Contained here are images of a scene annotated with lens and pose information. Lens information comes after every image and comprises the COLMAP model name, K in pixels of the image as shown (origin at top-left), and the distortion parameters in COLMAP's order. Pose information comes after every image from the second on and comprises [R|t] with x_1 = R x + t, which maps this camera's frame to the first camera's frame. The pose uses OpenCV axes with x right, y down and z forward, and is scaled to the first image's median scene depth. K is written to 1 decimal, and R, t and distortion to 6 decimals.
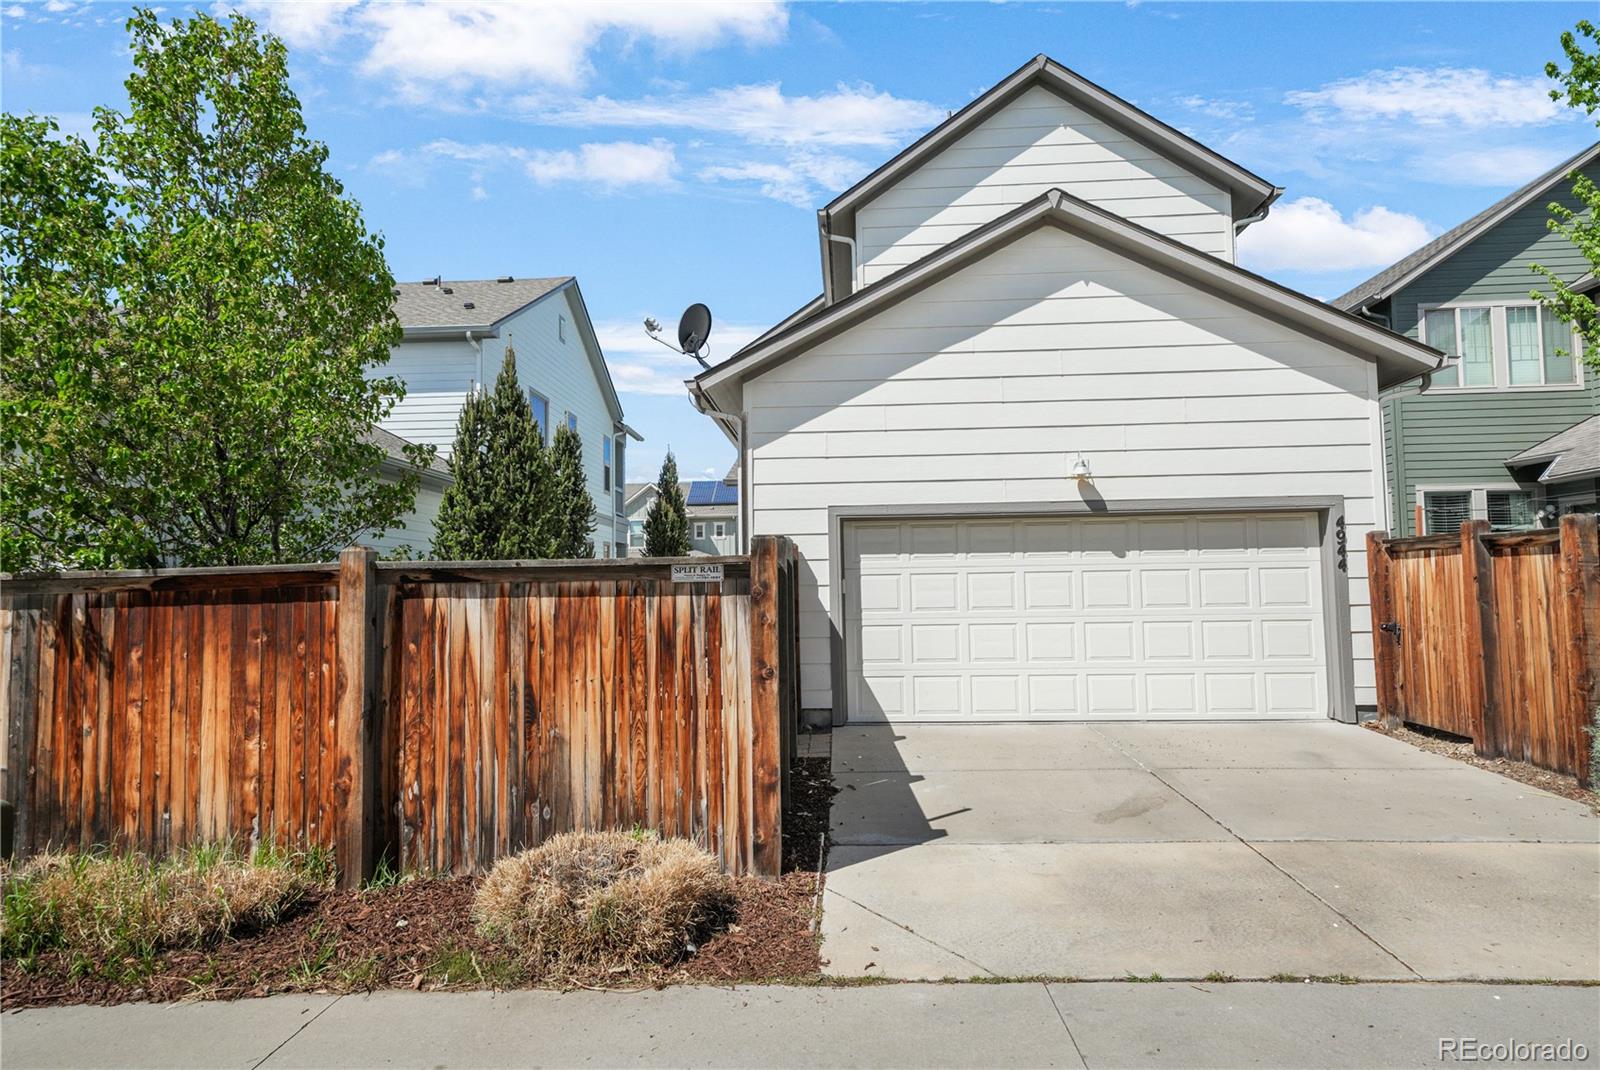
lens RADIAL K [[940.8, 0, 798.9], [0, 940.8, 496.5], [0, 0, 1]] dist [0.022009, 0.001392]
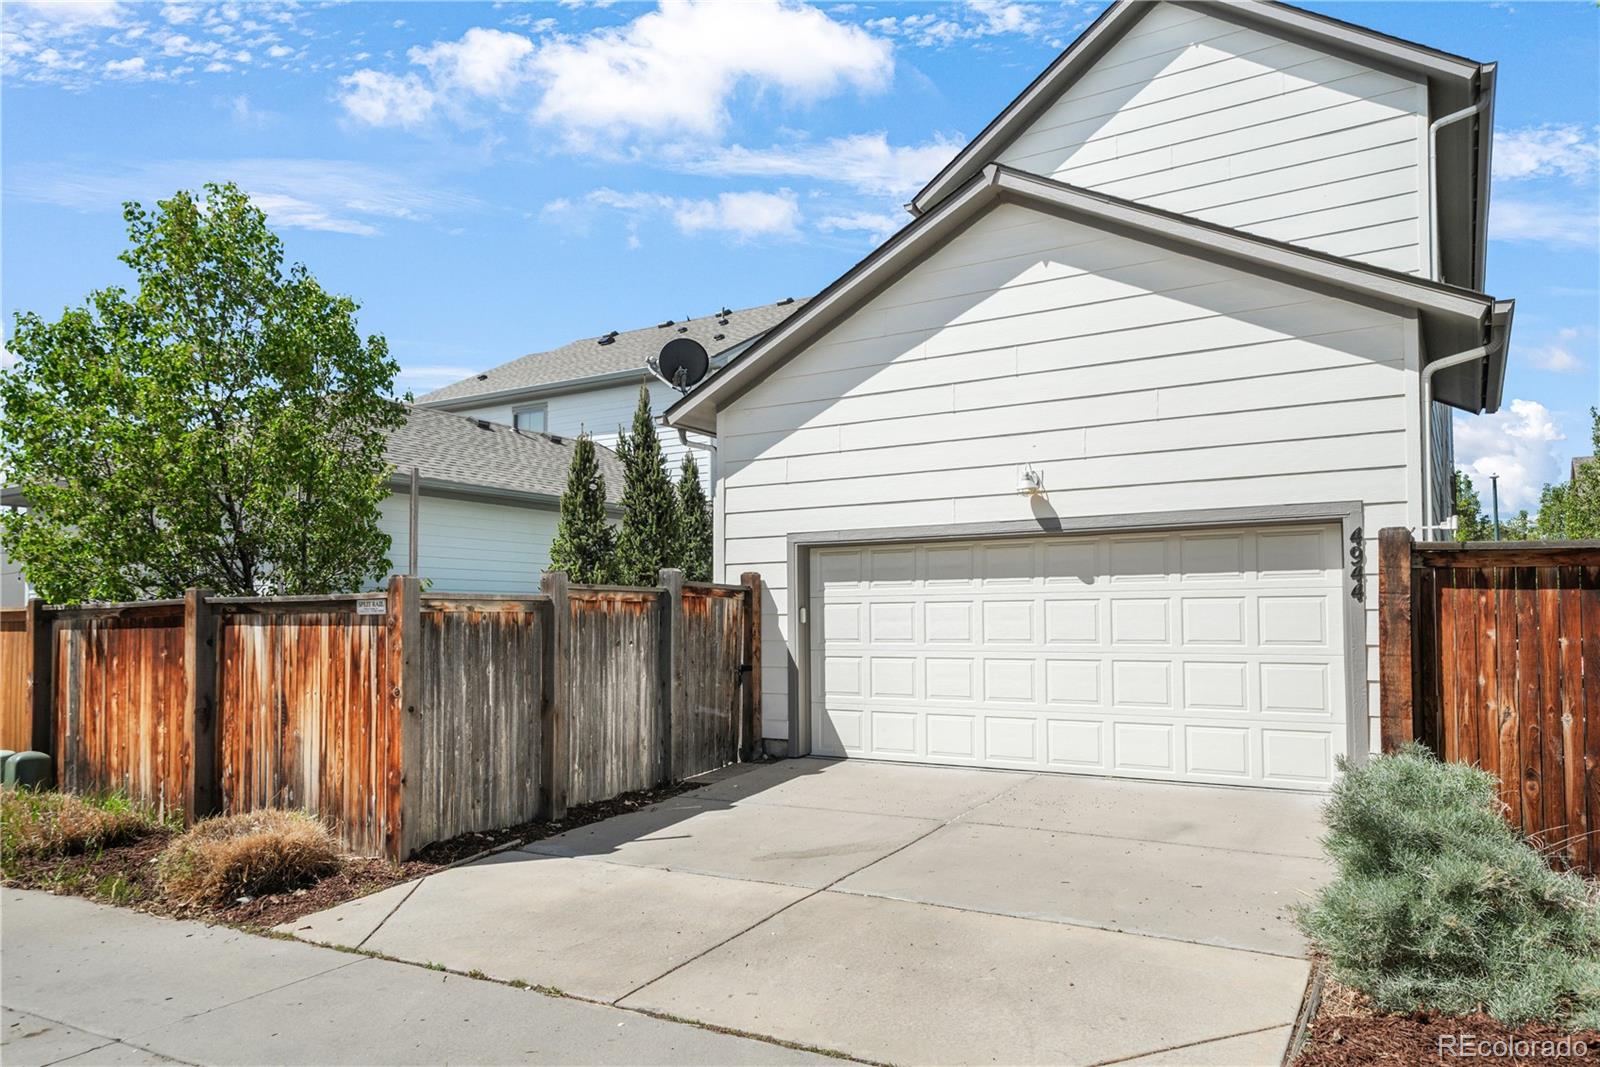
lens RADIAL K [[1055.9, 0, 796.4], [0, 1055.9, 538.5], [0, 0, 1]] dist [0.027478, 0.001512]
pose [[0.883186, -0.026466, -0.468275, 0.974486], [0.040372, 0.998991, 0.019680, -0.010009], [0.467281, -0.036286, 0.883364, 0.065658]]
